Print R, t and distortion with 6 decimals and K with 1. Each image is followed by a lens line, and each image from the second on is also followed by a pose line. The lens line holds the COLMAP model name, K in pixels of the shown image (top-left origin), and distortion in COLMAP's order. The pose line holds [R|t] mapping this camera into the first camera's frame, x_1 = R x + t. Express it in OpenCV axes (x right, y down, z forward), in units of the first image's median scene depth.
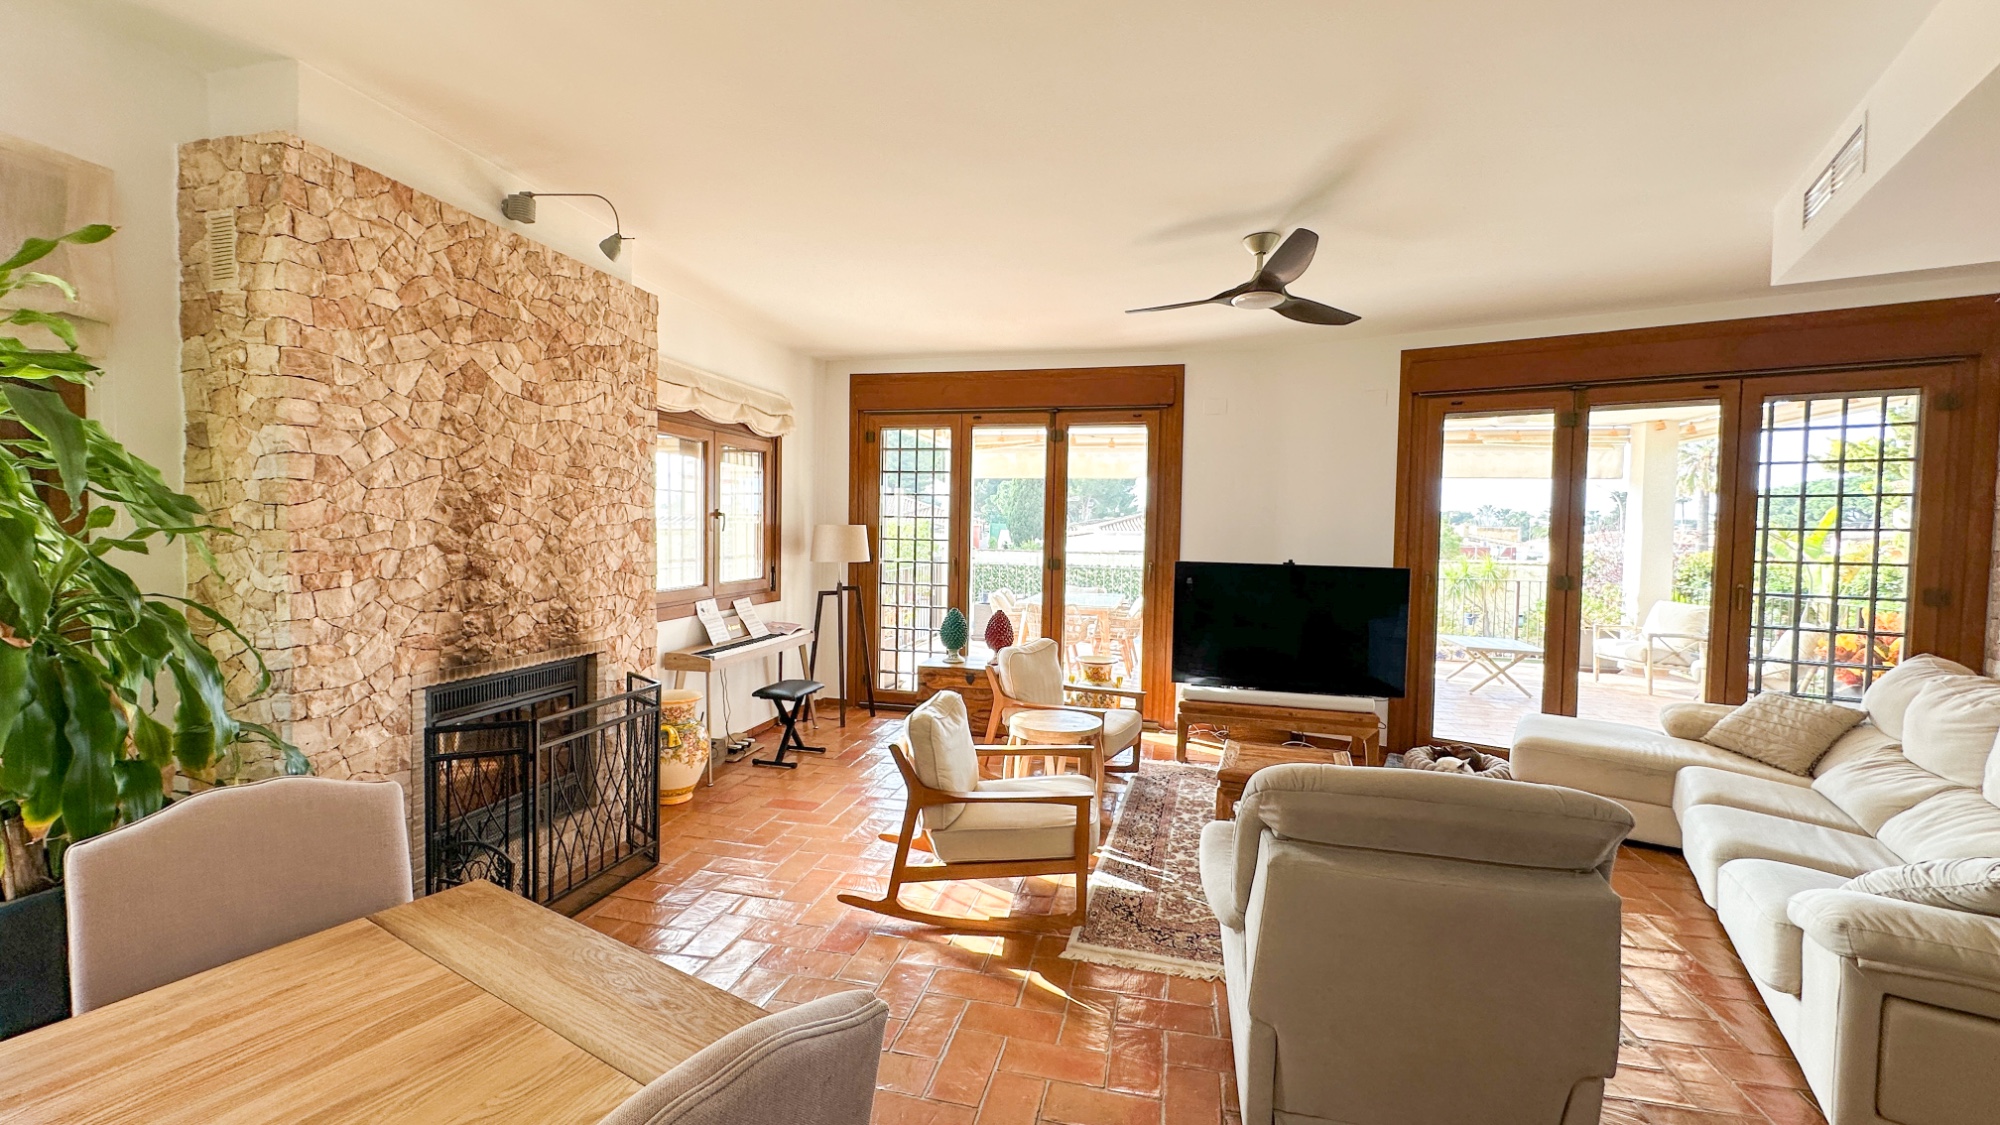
lens RADIAL K [[795.1, 0, 1000.7], [0, 795.1, 558.5], [0, 0, 1]] dist [-0.002943, 0.001113]
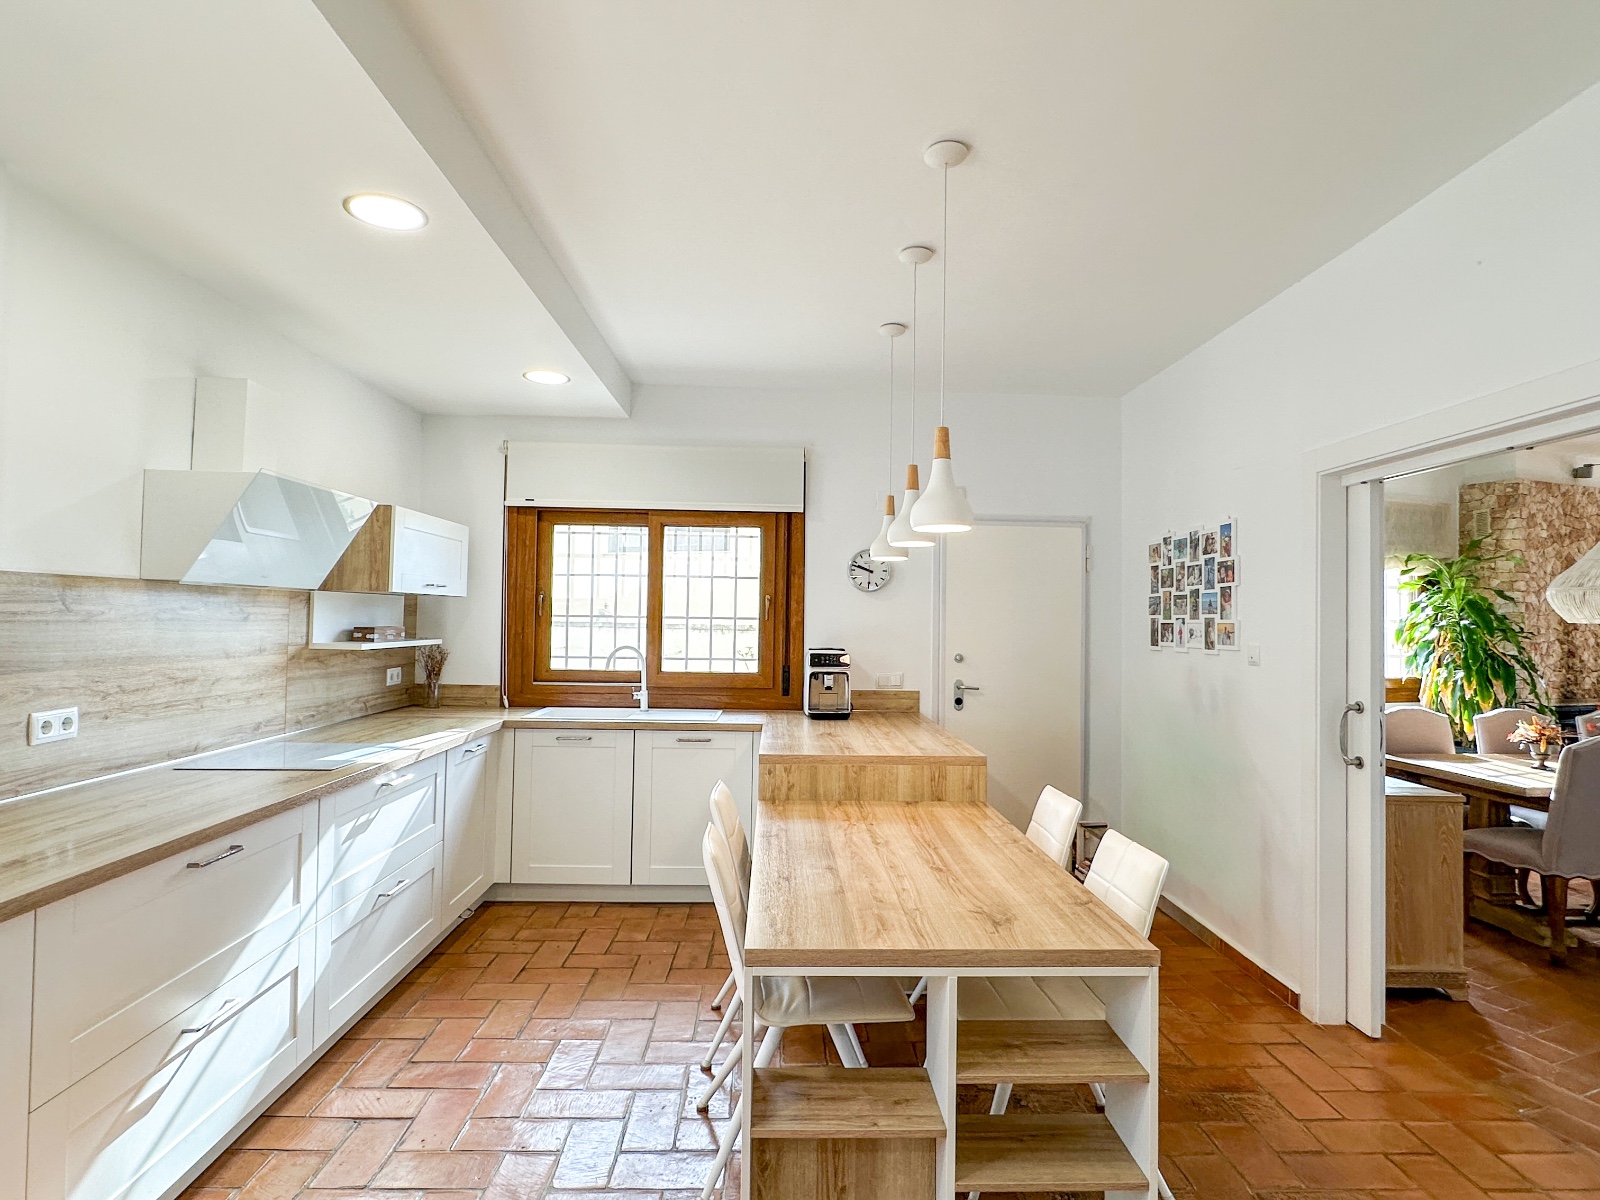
lens RADIAL K [[851.7, 0, 804.8], [0, 851.7, 601.4], [0, 0, 1]] dist [-0.004160, 0.001718]
pose [[0.567666, -0.028422, -0.822768, 0.026109], [-0.038258, 0.997413, -0.060851, 0.075039], [0.822369, 0.066020, 0.565111, -1.562000]]
